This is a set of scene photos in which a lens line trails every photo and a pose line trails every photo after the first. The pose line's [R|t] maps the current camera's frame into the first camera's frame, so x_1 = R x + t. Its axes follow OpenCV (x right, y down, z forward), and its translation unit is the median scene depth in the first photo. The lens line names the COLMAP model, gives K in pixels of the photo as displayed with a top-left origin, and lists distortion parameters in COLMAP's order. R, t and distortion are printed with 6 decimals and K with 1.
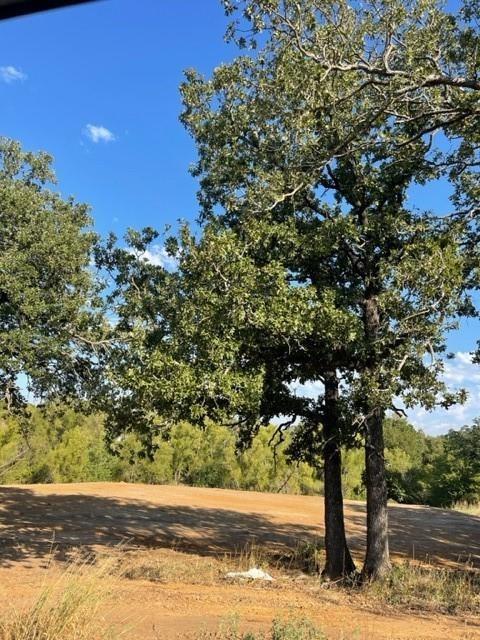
lens RADIAL K [[476.1, 0, 240.0], [0, 476.1, 320.0], [0, 0, 1]] dist [0.049737, -0.059988]
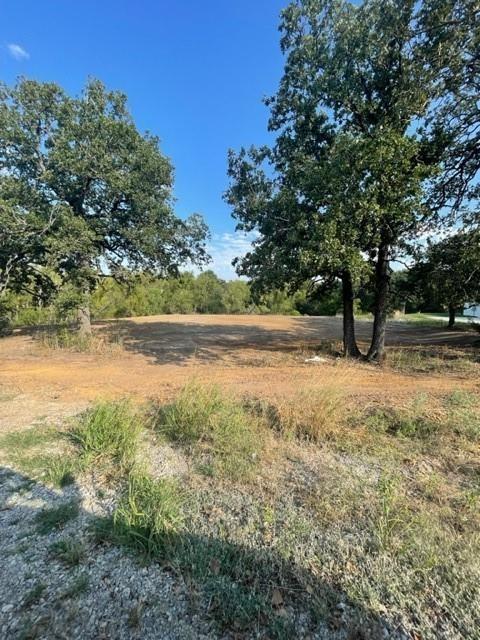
lens RADIAL K [[257.5, 0, 240.2], [0, 257.5, 316.3], [0, 0, 1]] dist [0.000361, -0.000742]
pose [[0.995836, -0.057258, 0.070935, -0.283478], [0.029217, 0.937555, 0.346609, 0.008677], [-0.086352, -0.343093, 0.935324, 0.115965]]
